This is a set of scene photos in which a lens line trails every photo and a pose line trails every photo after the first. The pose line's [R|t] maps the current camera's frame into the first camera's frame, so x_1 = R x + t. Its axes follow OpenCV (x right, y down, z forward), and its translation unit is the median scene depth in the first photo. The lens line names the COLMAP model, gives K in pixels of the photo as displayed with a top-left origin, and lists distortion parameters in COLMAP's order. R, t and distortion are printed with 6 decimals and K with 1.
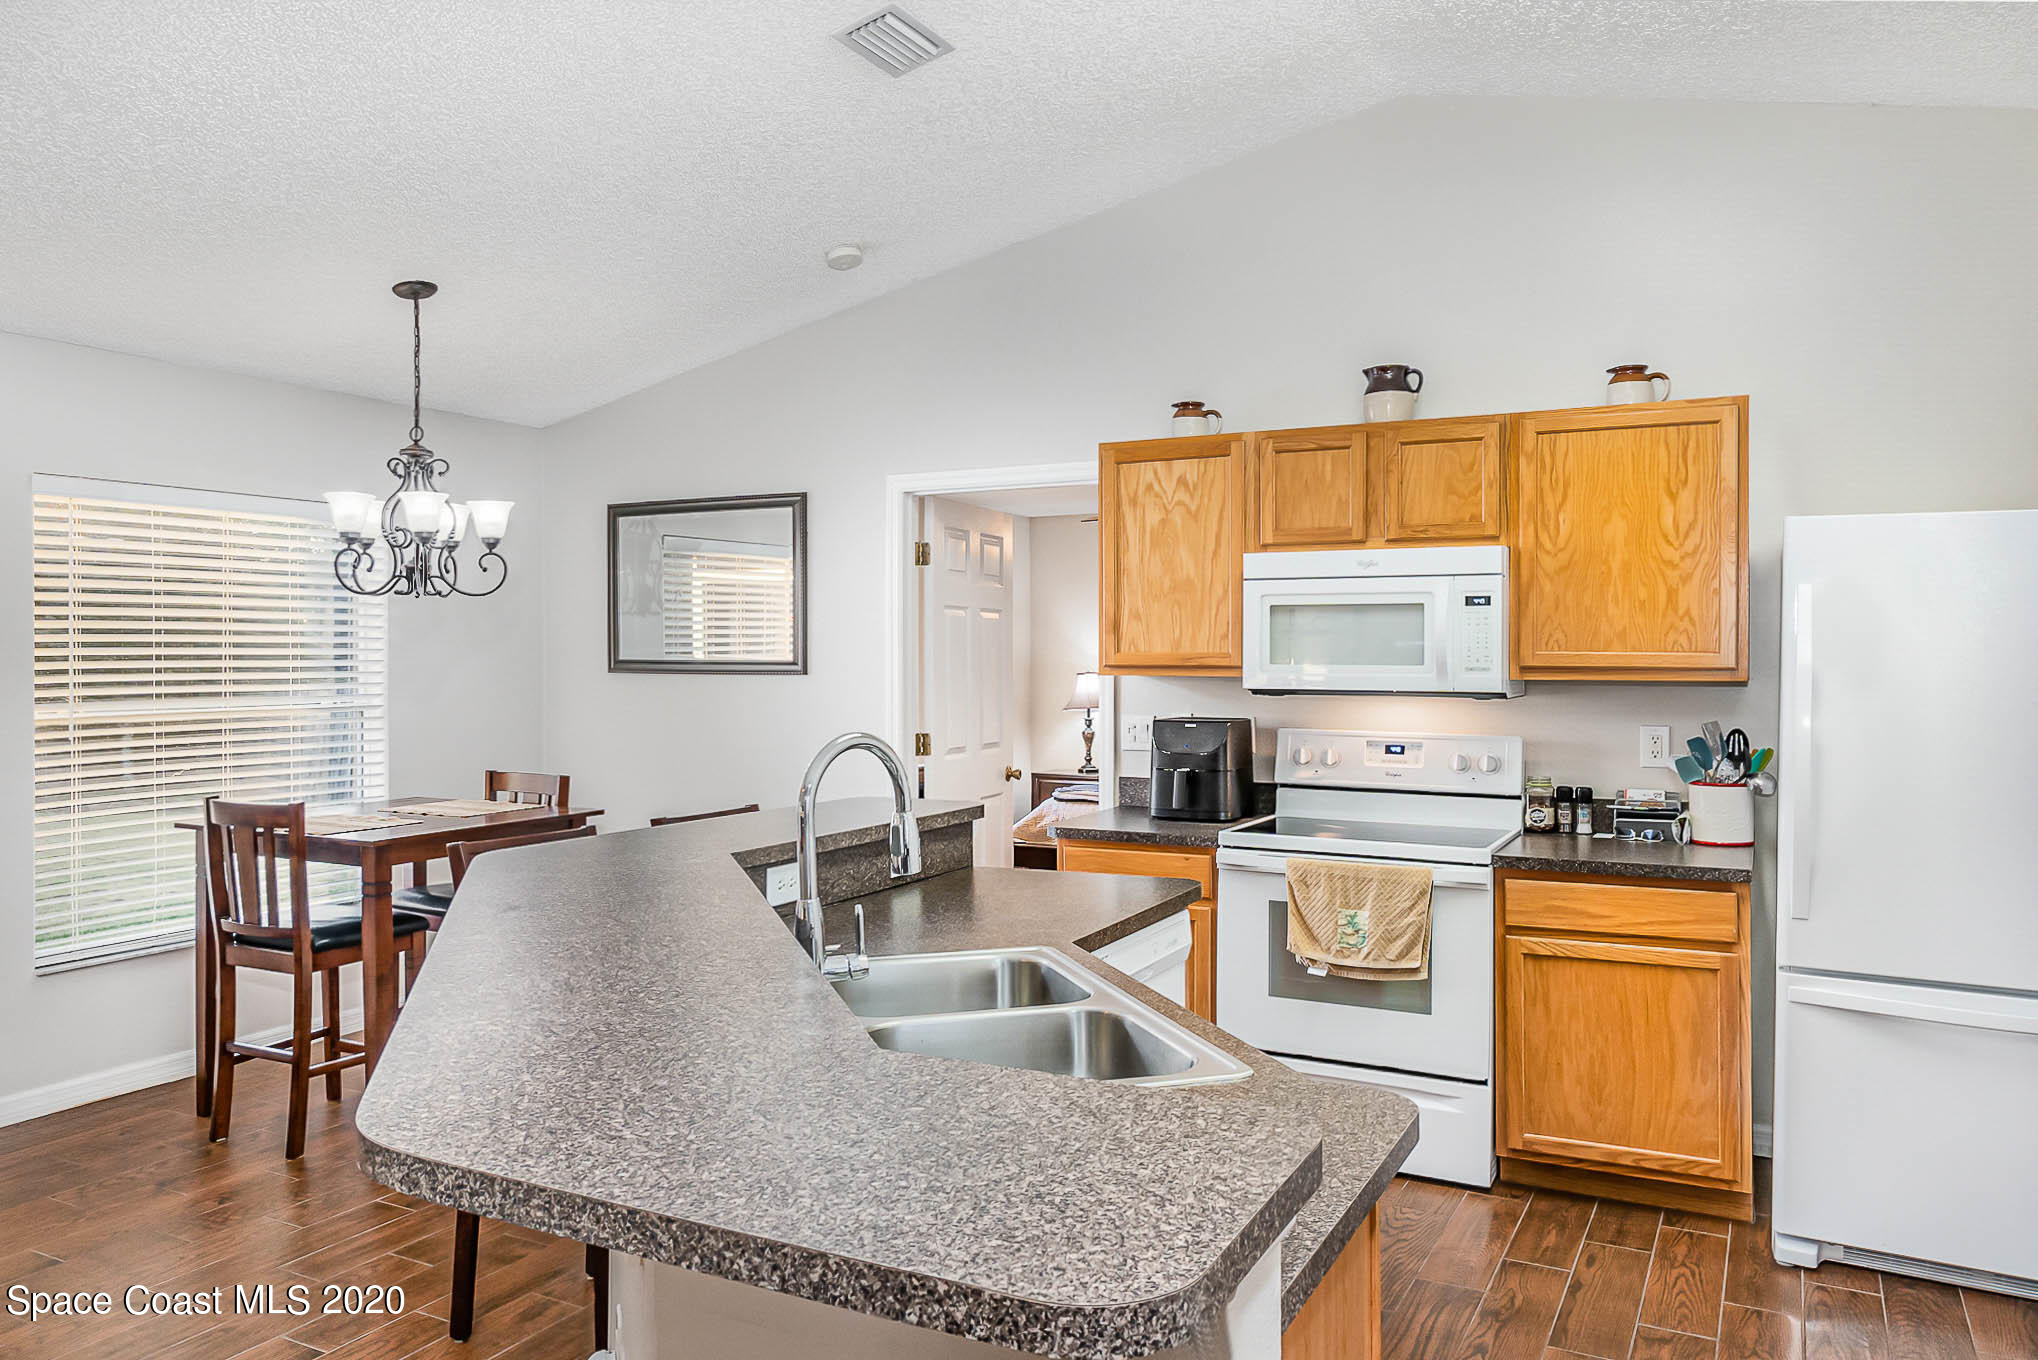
lens RADIAL K [[1423.5, 0, 1004.1], [0, 1423.5, 667.7], [0, 0, 1]] dist [-0.009870, -0.008805]
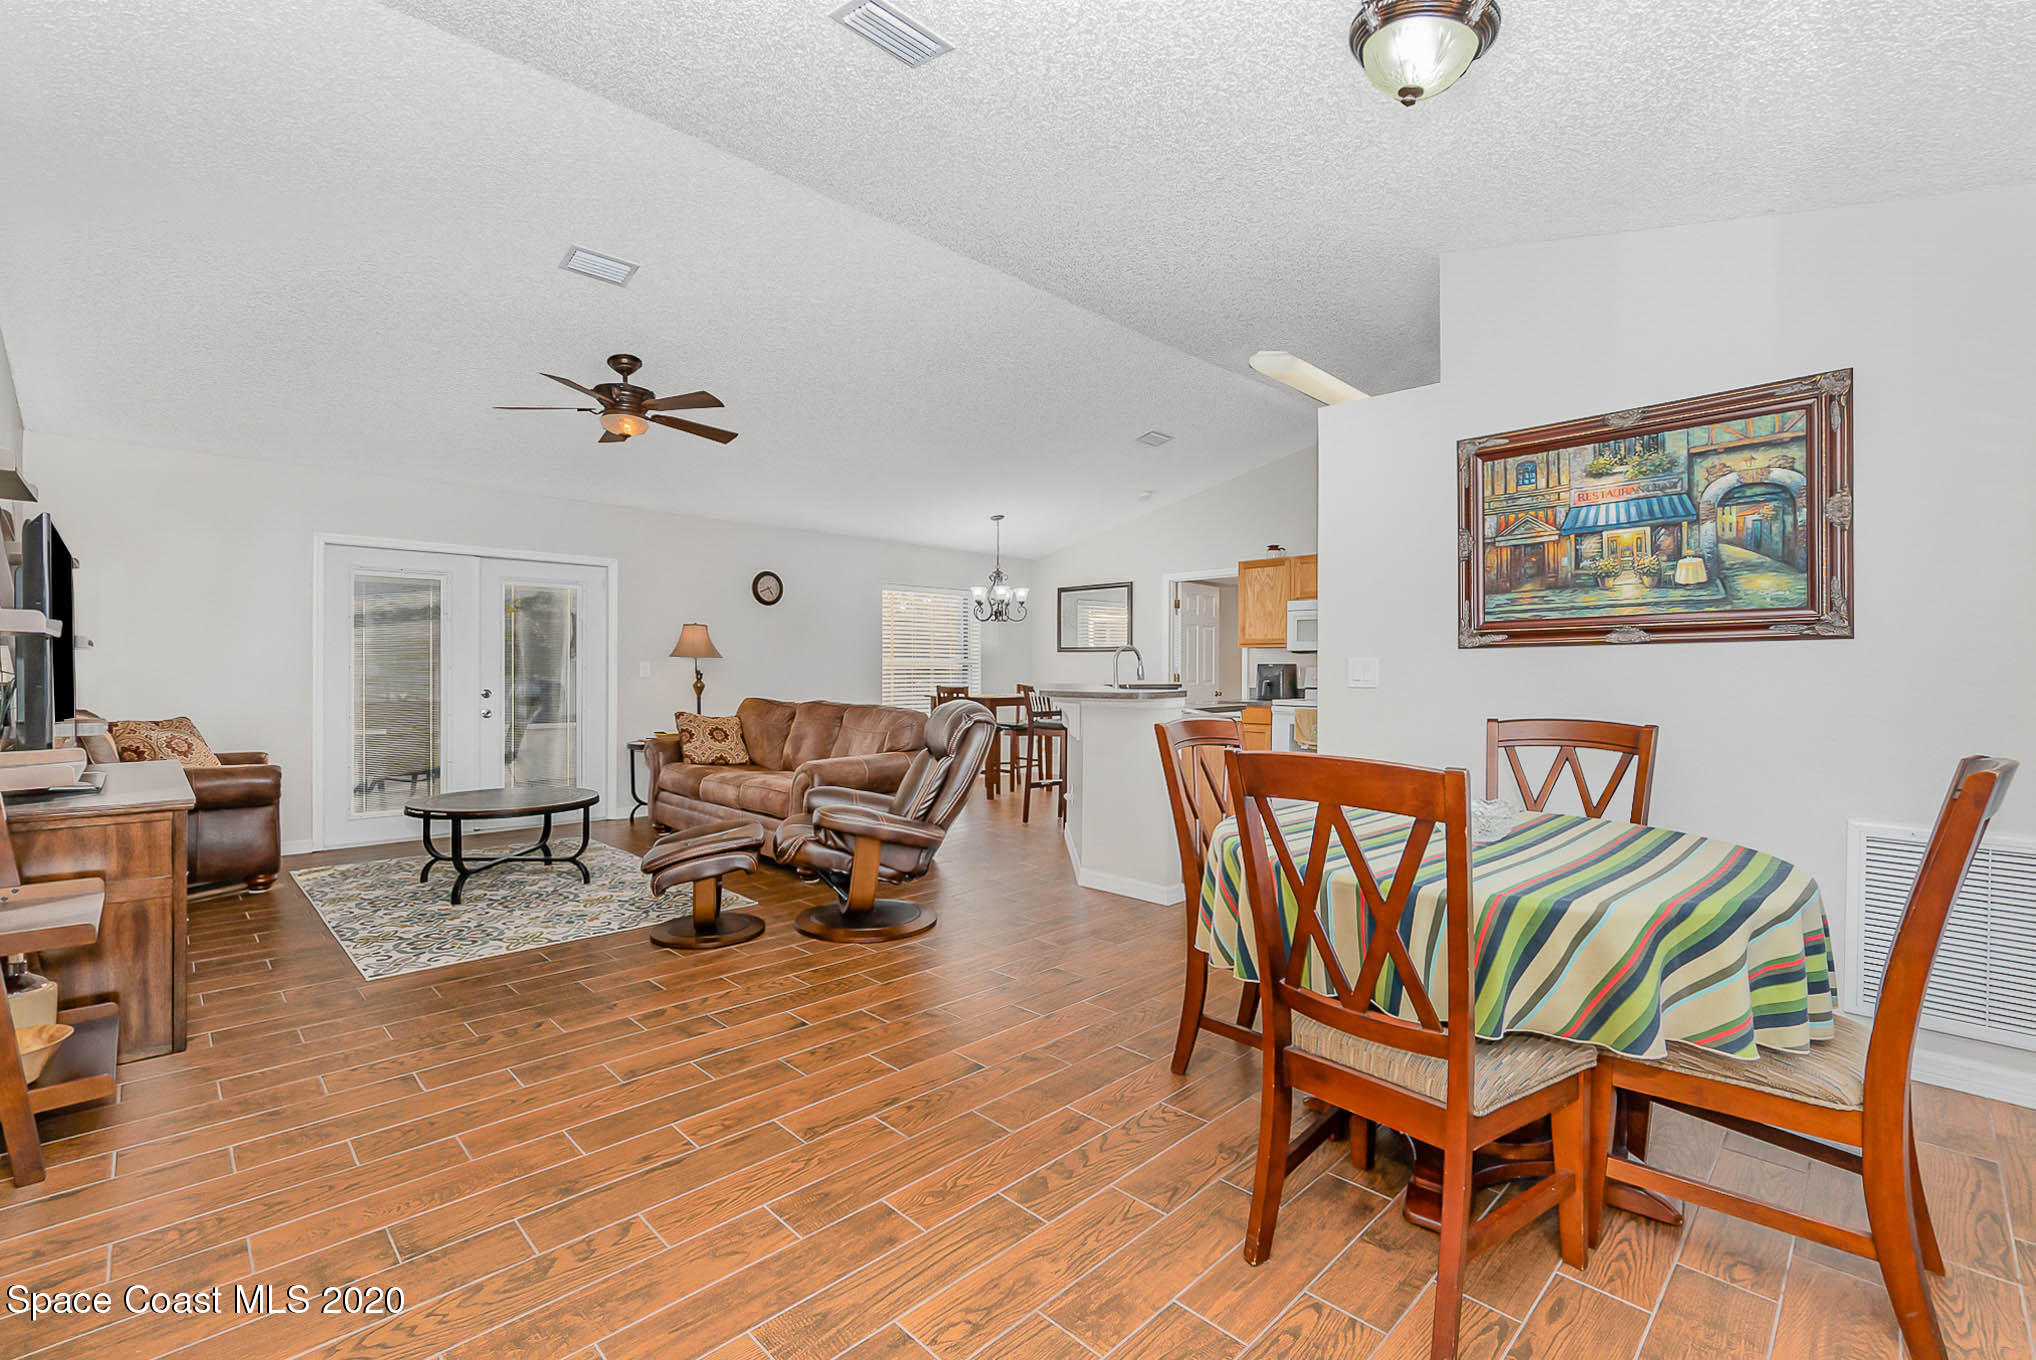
lens RADIAL K [[892.9, 0, 1007.7], [0, 892.9, 671.6], [0, 0, 1]] dist [-0.003153, 0.000786]
pose [[0.953625, 0.004902, -0.300958, 0.164734], [-0.008414, 0.999911, -0.010375, 0.073021], [0.300881, 0.012426, 0.953581, -0.758207]]
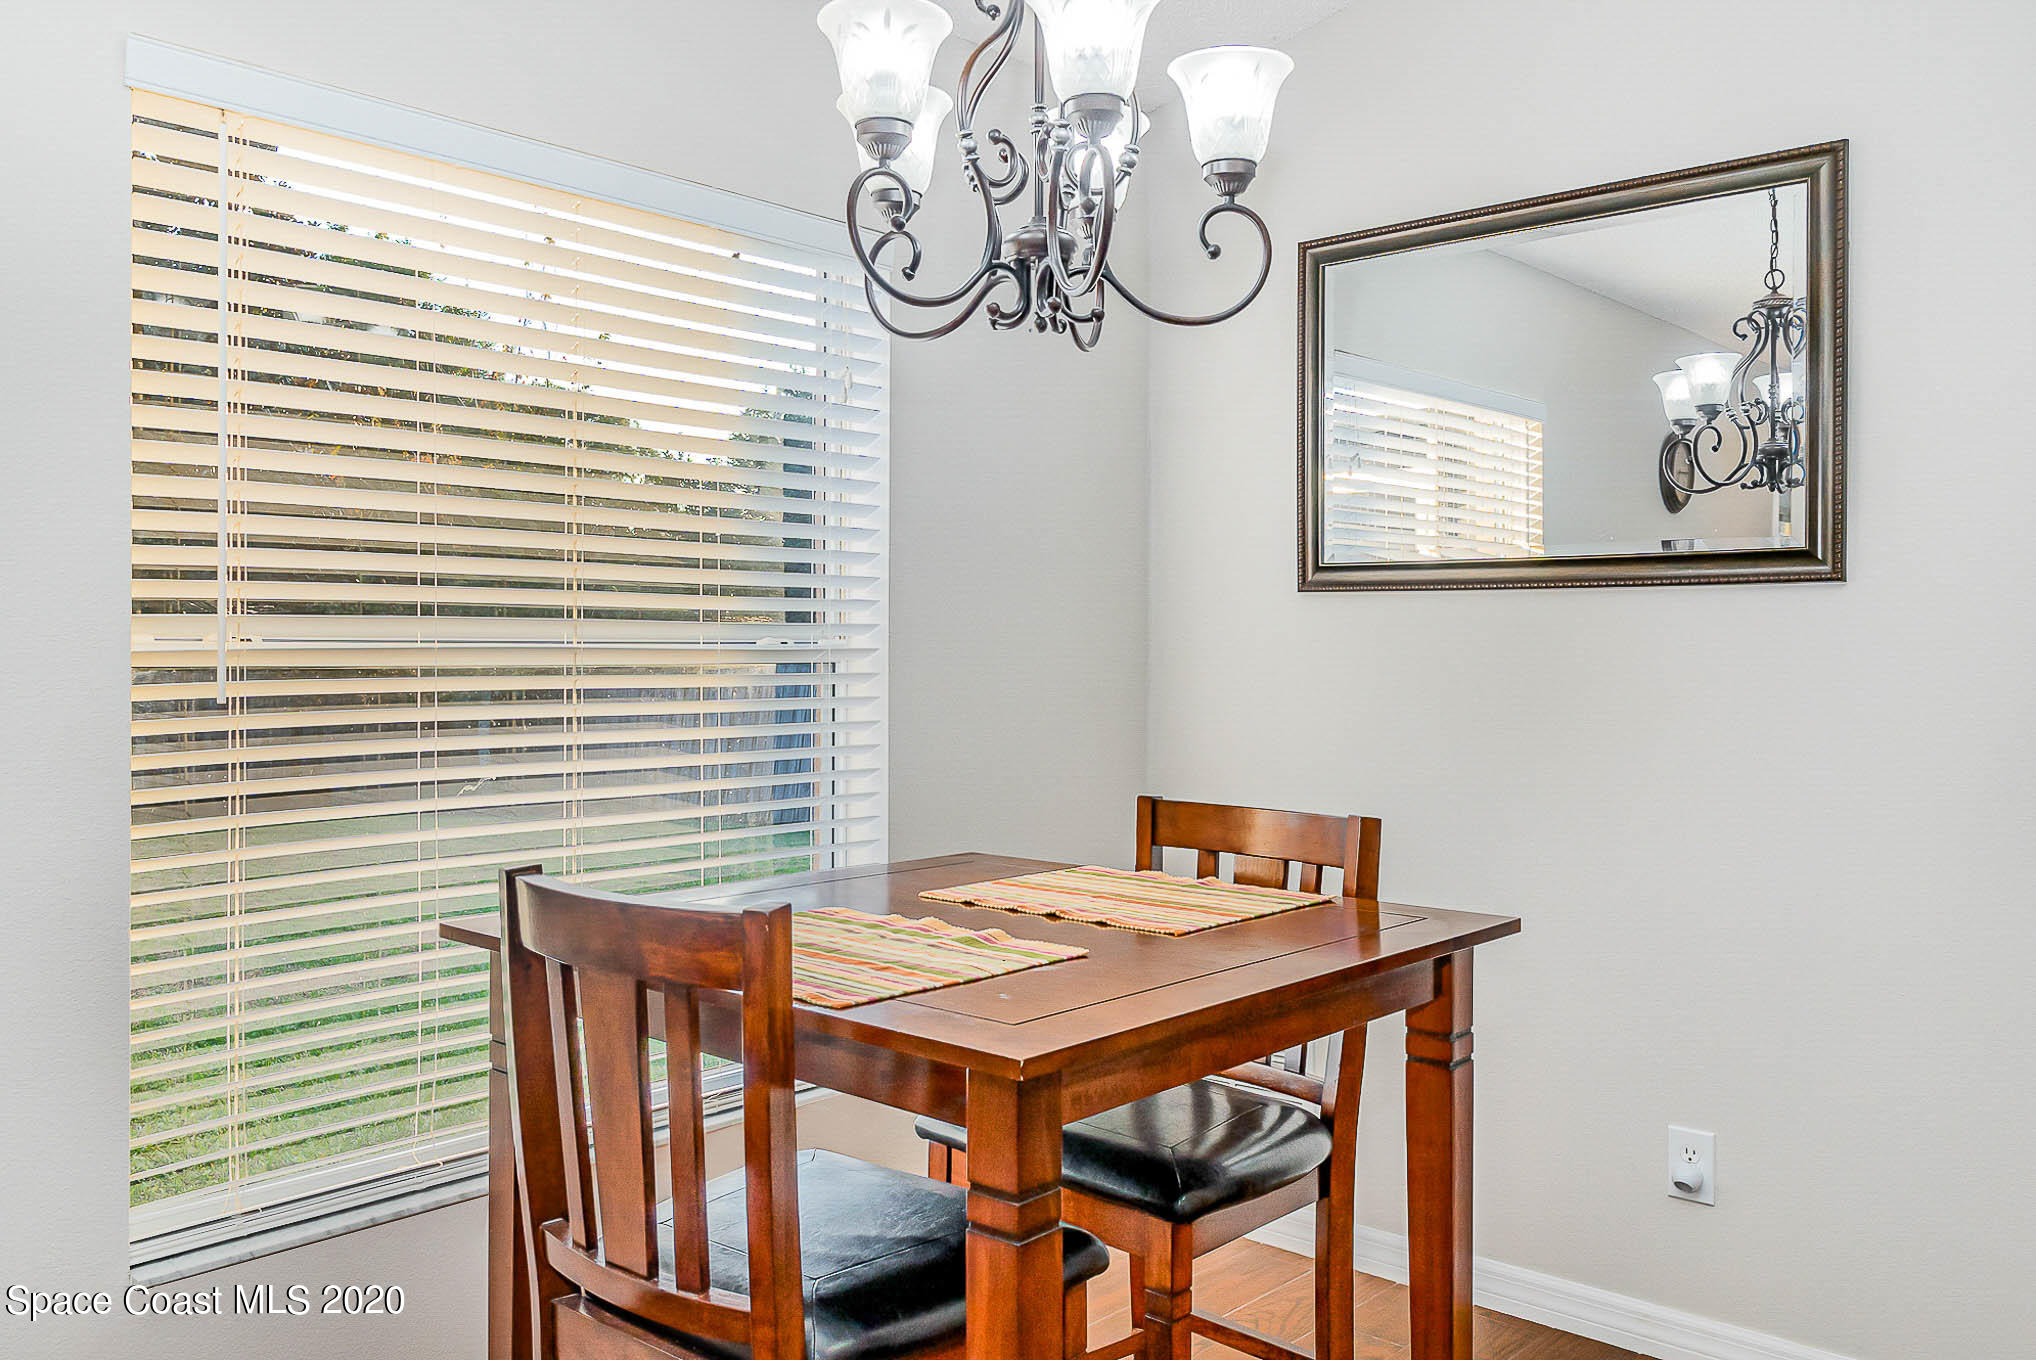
lens RADIAL K [[1589.2, 0, 1016.9], [0, 1589.2, 688.5], [0, 0, 1]] dist [0.014885, 0.000653]
pose [[0.972637, 0.009784, -0.232125, -0.321942], [-0.006553, 0.999871, 0.014688, 0.037896], [0.232238, -0.012765, 0.972575, 0.594520]]
